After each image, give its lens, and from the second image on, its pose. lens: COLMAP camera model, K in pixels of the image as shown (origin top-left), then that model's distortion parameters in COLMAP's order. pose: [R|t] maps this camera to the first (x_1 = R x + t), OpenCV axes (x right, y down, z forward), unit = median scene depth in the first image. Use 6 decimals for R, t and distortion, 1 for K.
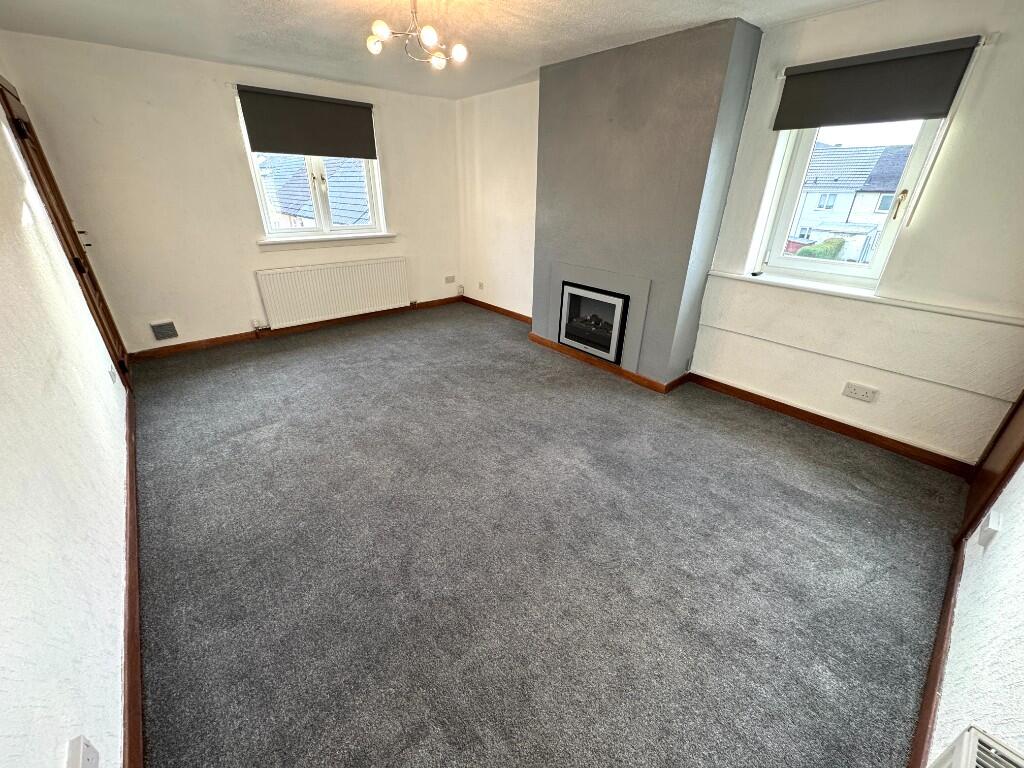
lens RADIAL K [[409.5, 0, 512.0], [0, 409.5, 384.0], [0, 0, 1]] dist [-0.002549, -0.000206]
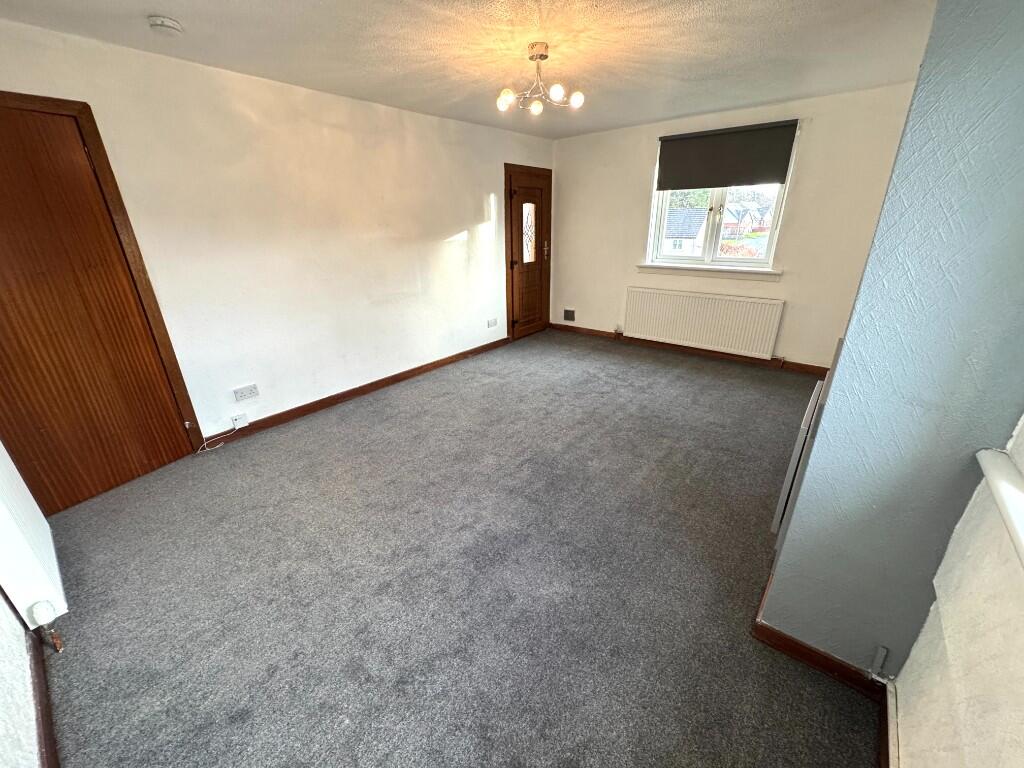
lens RADIAL K [[405.6, 0, 509.8], [0, 405.6, 385.2], [0, 0, 1]] dist [0.000115, -0.000109]
pose [[0.176229, 0.355759, -0.917812, 0.564044], [-0.408022, 0.874932, 0.260793, -0.204341], [0.895802, 0.328528, 0.299346, 0.446528]]
